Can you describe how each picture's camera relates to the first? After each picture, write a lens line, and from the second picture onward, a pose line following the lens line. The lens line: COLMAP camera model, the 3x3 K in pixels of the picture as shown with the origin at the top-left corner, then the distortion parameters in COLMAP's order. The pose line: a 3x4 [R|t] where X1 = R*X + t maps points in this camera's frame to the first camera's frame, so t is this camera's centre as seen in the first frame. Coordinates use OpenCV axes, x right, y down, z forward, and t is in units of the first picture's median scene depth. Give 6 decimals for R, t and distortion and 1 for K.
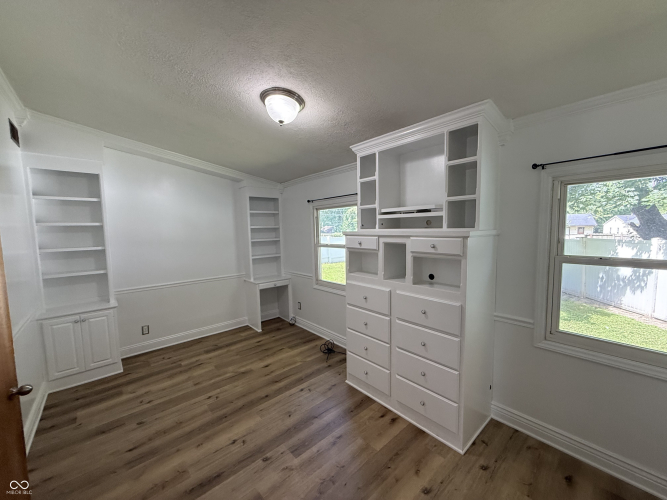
lens RADIAL K [[265.3, 0, 331.4], [0, 265.3, 250.6], [0, 0, 1]] dist [-0.000794, 0.000556]
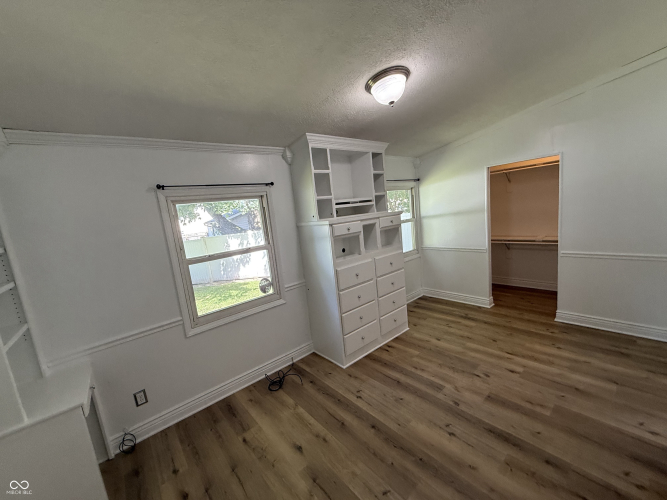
lens RADIAL K [[265.3, 0, 330.8], [0, 265.3, 251.6], [0, 0, 1]] dist [-0.000794, 0.000556]
pose [[0.021569, -0.138479, 0.990130, -0.995234], [0.192731, 0.972360, 0.131795, -0.095690], [-0.981015, 0.187986, 0.047663, 1.021888]]
